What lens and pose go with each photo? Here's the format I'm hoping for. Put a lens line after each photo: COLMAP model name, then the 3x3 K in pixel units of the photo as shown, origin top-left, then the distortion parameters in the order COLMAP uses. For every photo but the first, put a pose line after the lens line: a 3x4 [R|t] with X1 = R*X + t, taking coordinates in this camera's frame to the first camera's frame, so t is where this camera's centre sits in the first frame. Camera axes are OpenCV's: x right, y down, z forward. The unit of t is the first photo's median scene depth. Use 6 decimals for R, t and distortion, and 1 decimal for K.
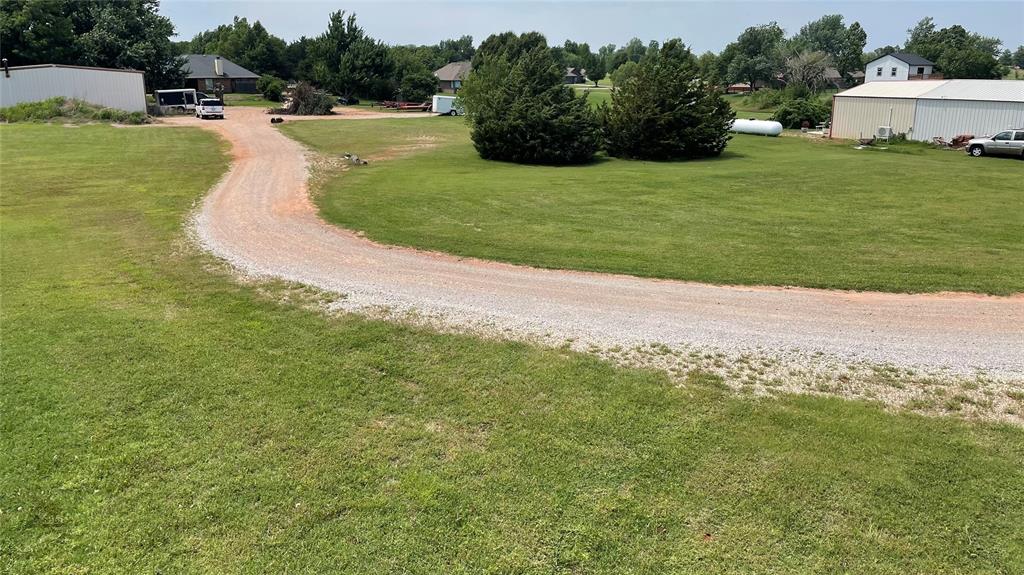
lens RADIAL K [[758.5, 0, 504.3], [0, 758.5, 280.5], [0, 0, 1]] dist [0.089430, -0.118737]
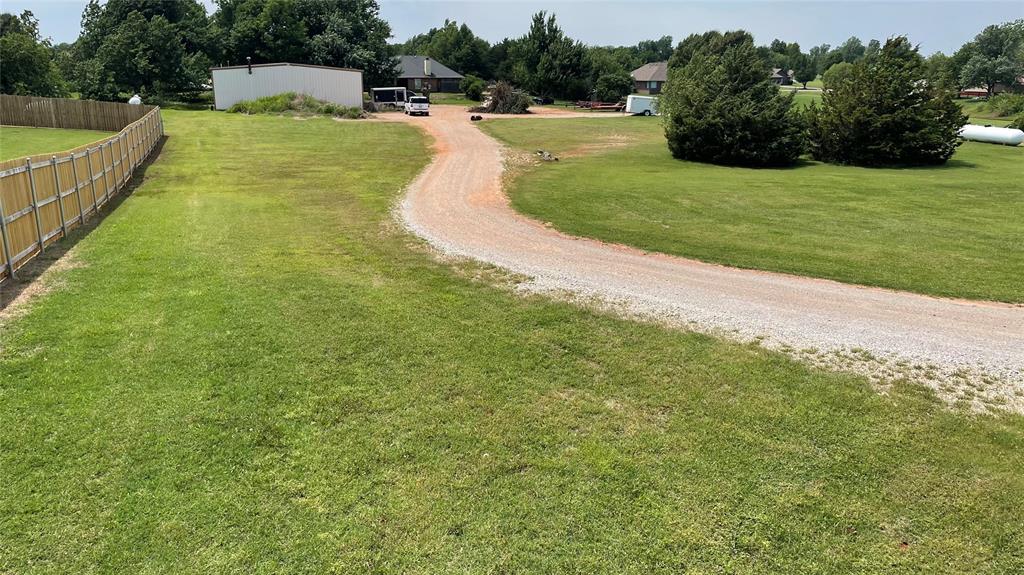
lens RADIAL K [[758.5, 0, 504.3], [0, 758.5, 280.5], [0, 0, 1]] dist [0.089430, -0.118737]
pose [[0.969924, 0.071688, -0.232613, -0.002620], [-0.072188, 0.997371, 0.006376, 0.008864], [0.232459, 0.010608, 0.972548, -0.006390]]
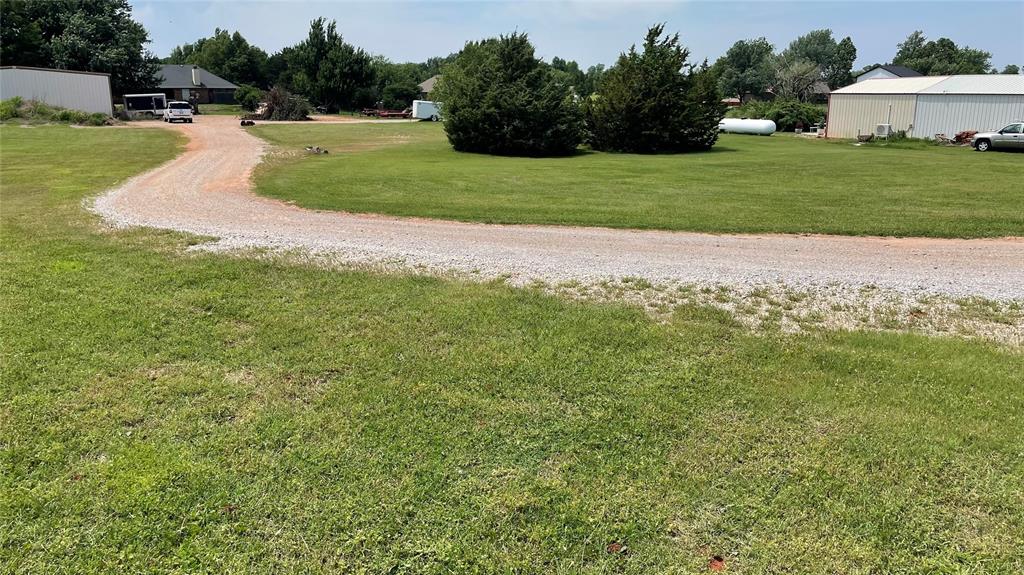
lens RADIAL K [[758.5, 0, 504.3], [0, 758.5, 280.5], [0, 0, 1]] dist [0.089430, -0.118737]
pose [[0.999933, -0.001548, 0.011487, 0.028419], [0.001892, 0.999548, -0.030011, 0.038219], [-0.011435, 0.030031, 0.999484, 0.114964]]
